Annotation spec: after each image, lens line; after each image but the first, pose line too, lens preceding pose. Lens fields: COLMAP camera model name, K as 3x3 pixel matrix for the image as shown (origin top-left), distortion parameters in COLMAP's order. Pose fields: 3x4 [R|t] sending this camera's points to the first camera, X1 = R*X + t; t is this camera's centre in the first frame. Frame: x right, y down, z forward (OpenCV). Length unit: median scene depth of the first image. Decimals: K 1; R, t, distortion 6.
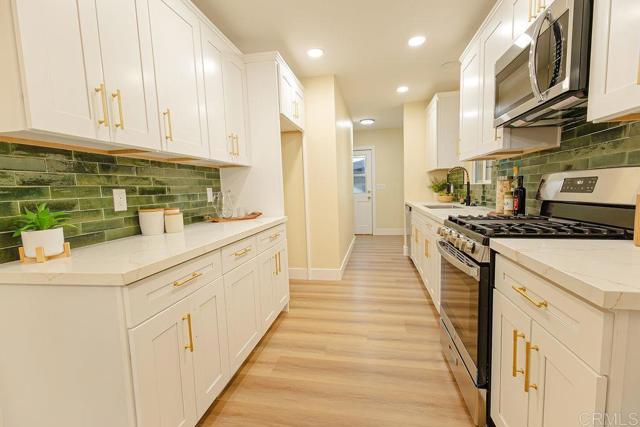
lens RADIAL K [[292.2, 0, 318.9], [0, 292.2, 216.3], [0, 0, 1]] dist [0.027733, -0.008531]
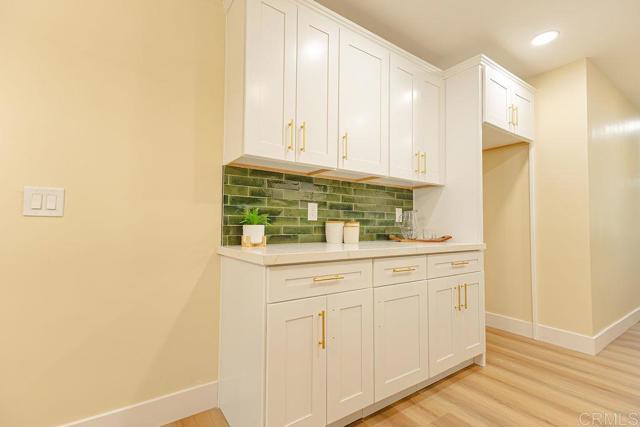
lens RADIAL K [[292.2, 0, 318.9], [0, 292.2, 216.3], [0, 0, 1]] dist [0.027733, -0.008531]
pose [[0.711855, 0.018958, -0.702070, 0.167946], [-0.102437, 0.991748, -0.077084, 0.044799], [0.694816, 0.126790, 0.707923, 0.115790]]
